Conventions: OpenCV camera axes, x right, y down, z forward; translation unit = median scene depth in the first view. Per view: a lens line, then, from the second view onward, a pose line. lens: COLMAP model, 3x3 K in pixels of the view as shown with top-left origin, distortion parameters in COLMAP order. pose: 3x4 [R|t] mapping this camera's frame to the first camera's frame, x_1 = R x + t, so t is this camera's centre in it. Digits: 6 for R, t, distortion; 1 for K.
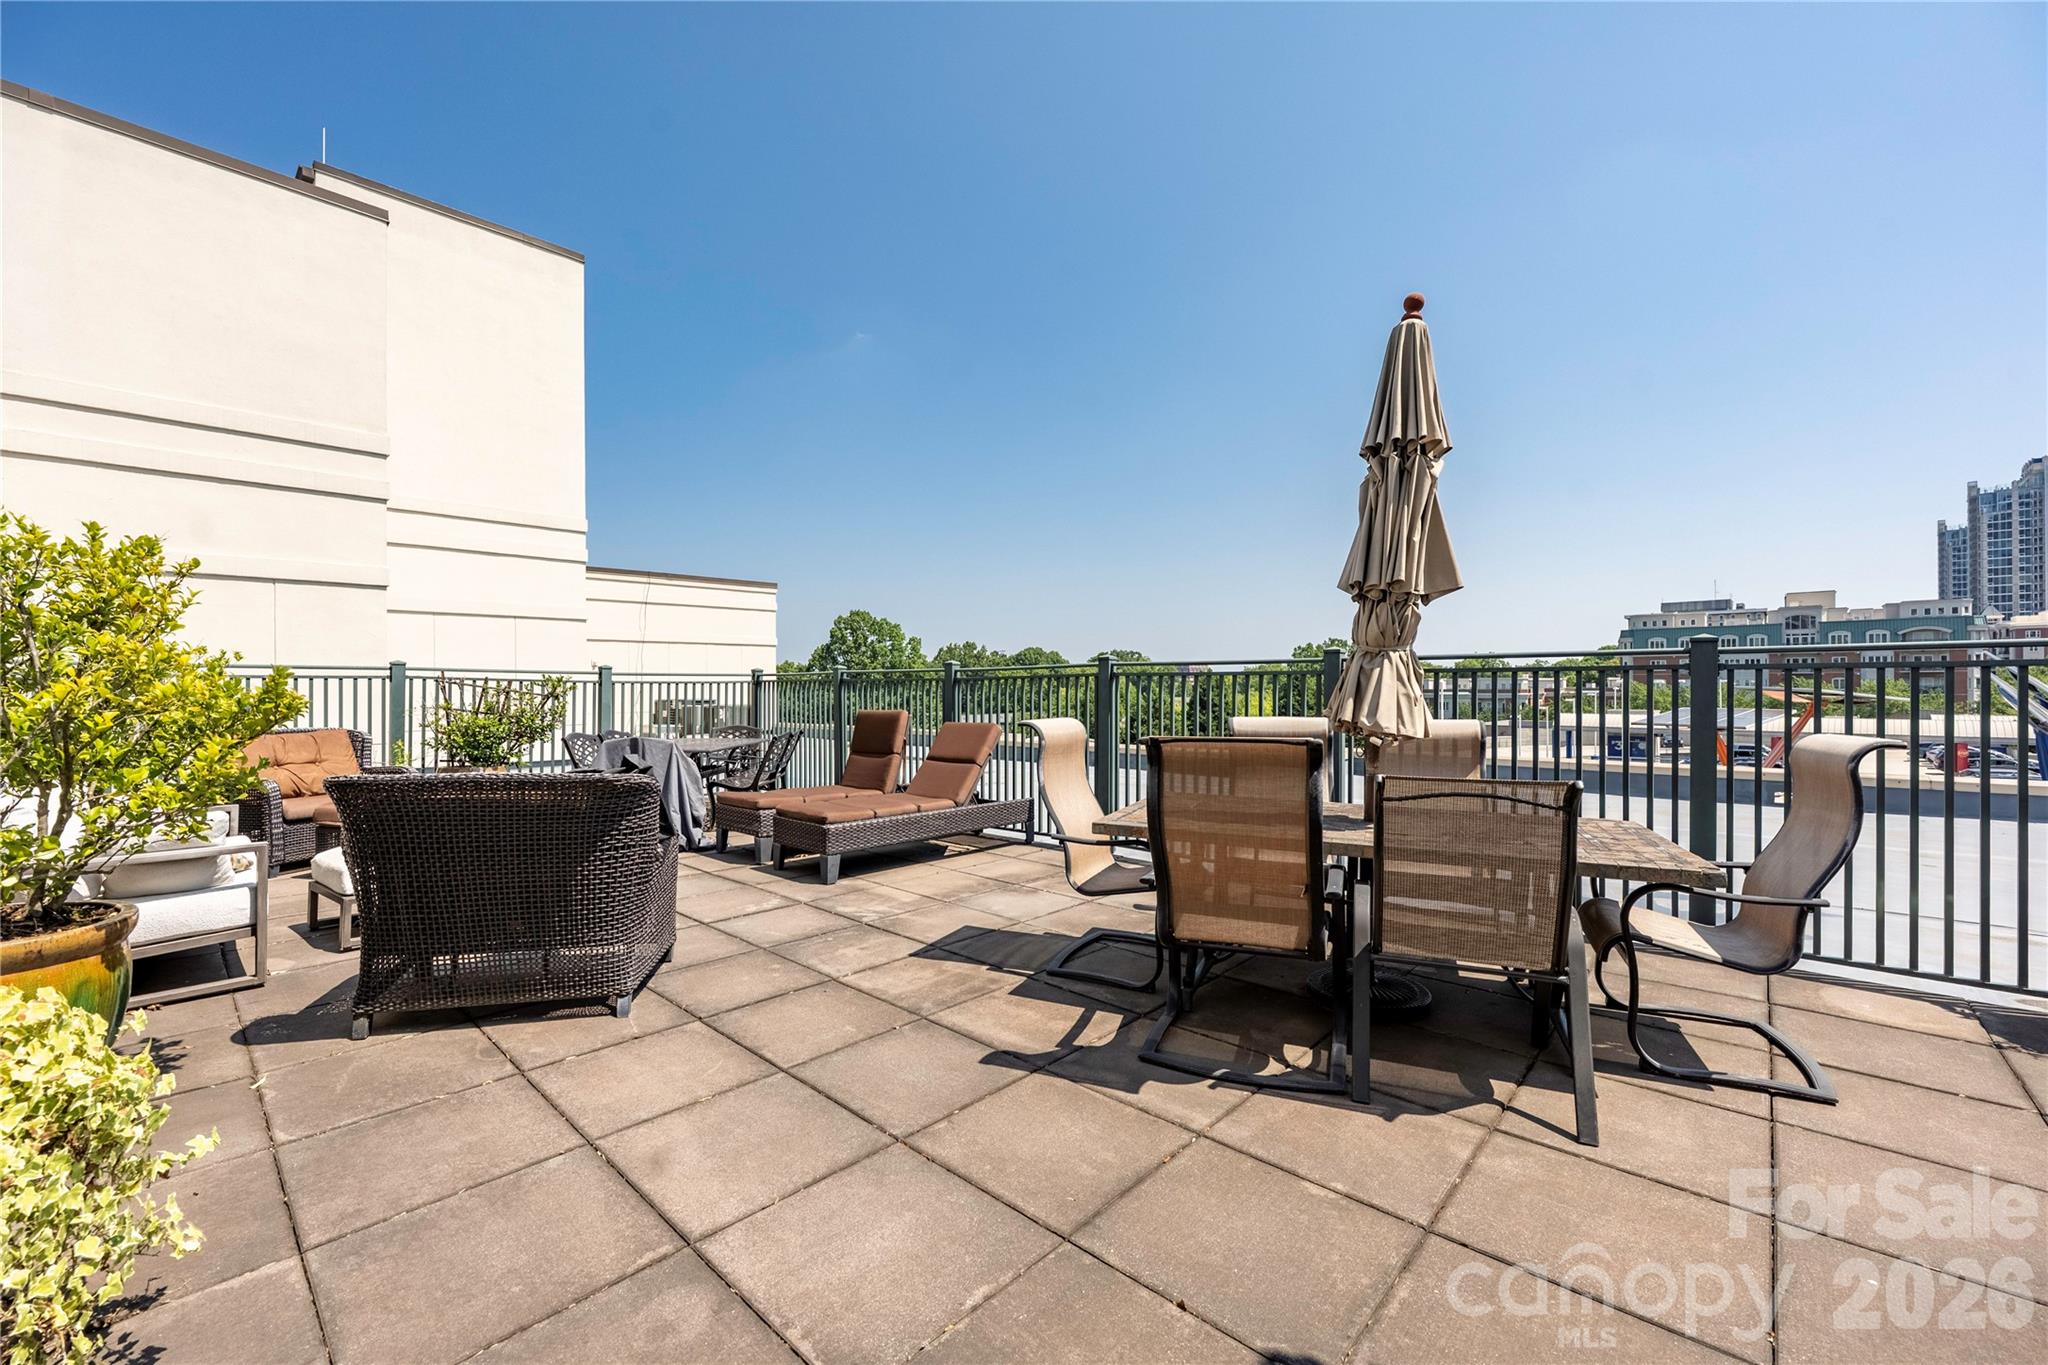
lens RADIAL K [[827.1, 0, 1021.4], [0, 827.1, 687.4], [0, 0, 1]] dist [-0.005914, -0.000792]
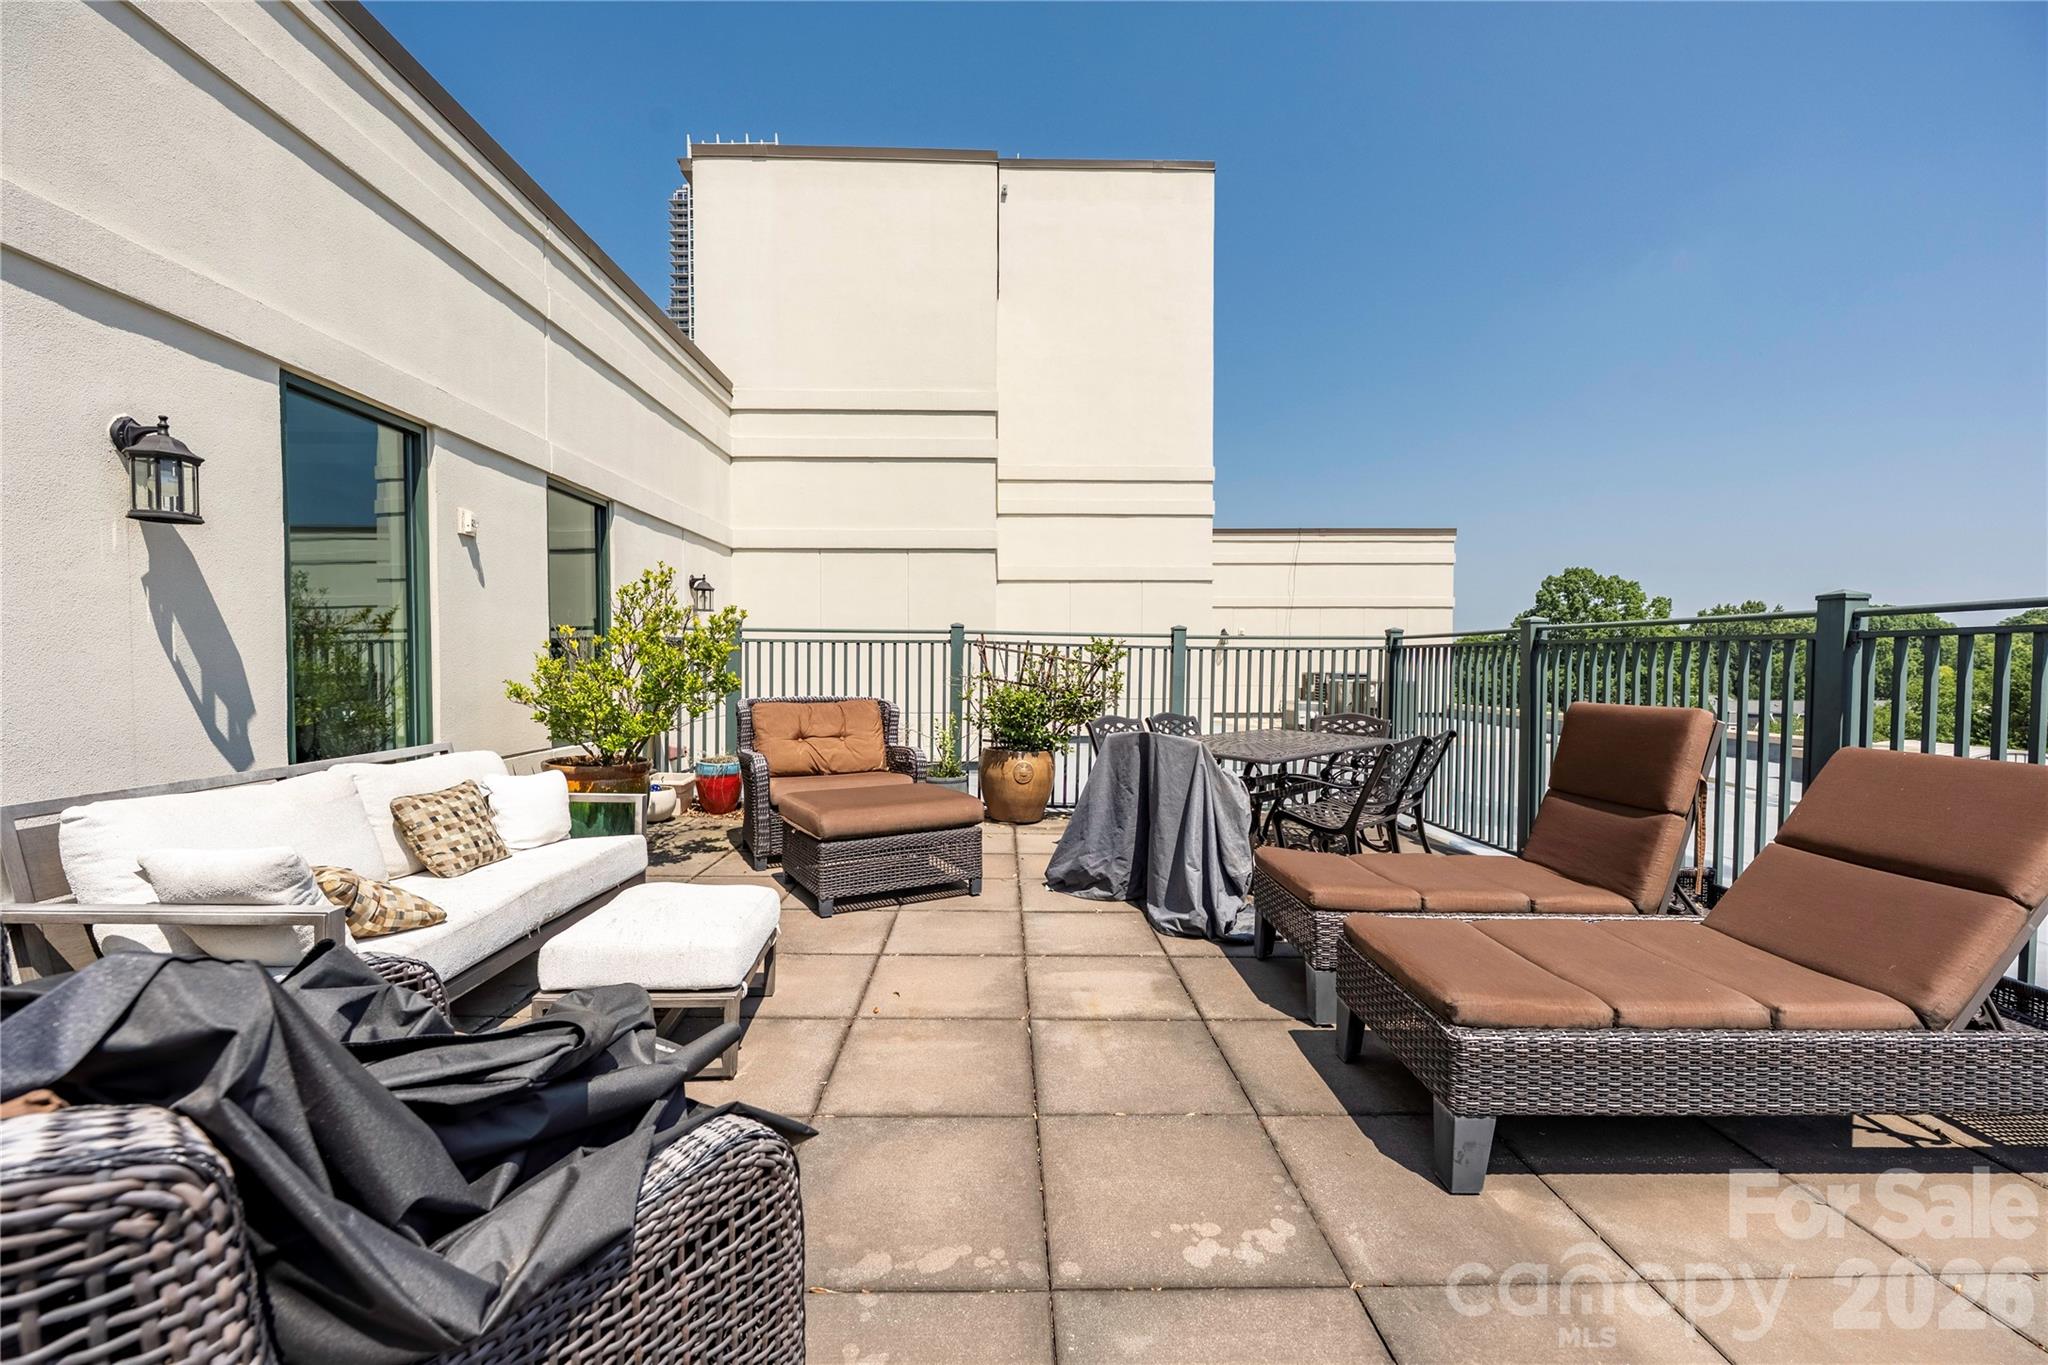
lens RADIAL K [[827.1, 0, 1008.3], [0, 827.1, 683.9], [0, 0, 1]] dist [-0.005914, -0.000792]
pose [[0.699702, 0.027856, -0.713891, -0.077930], [-0.007100, 0.999461, 0.032040, 0.004073], [0.714399, -0.017350, 0.699523, 0.399668]]
